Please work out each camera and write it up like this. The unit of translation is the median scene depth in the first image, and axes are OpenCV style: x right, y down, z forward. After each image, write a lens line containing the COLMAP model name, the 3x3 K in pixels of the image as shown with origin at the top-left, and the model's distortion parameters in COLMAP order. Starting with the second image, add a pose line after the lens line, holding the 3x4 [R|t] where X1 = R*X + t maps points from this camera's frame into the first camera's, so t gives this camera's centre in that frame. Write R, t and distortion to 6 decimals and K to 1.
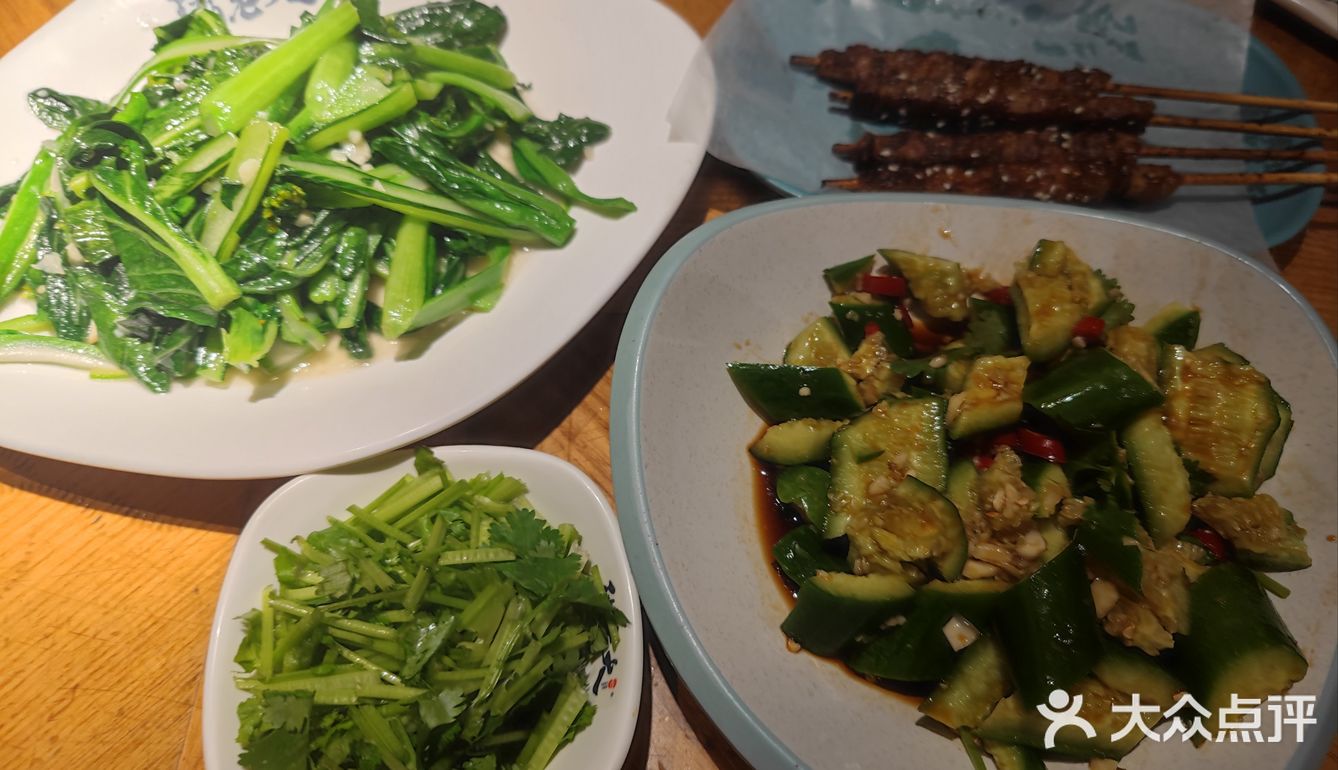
lens RADIAL K [[933.1, 0, 669.0], [0, 933.1, 385.0], [0, 0, 1]] dist [-0.000741, -0.000549]
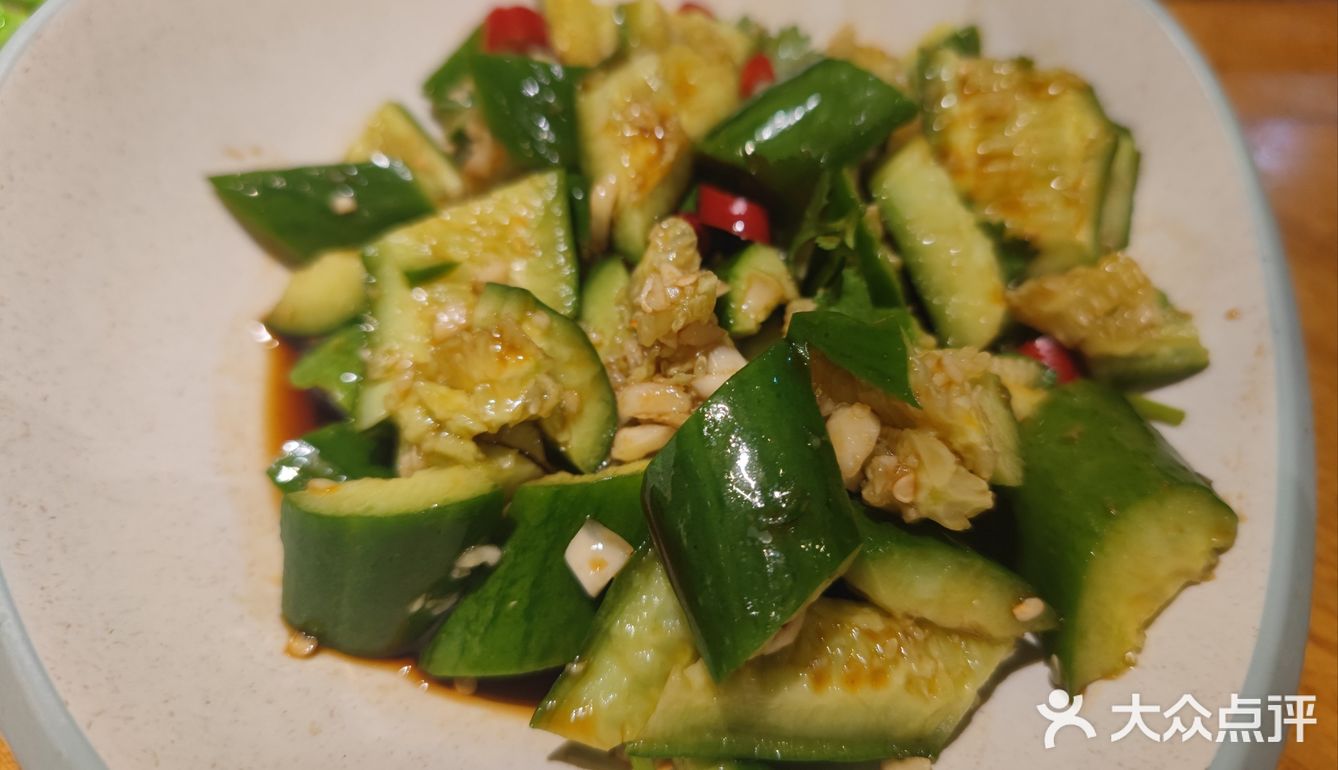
lens RADIAL K [[982.4, 0, 669.0], [0, 982.4, 385.0], [0, 0, 1]] dist [-0.029564, -0.001335]
pose [[0.983641, -0.122687, 0.131906, 0.274427], [0.134077, 0.987637, -0.081220, 0.209741], [-0.120310, 0.097577, 0.987929, 0.441725]]
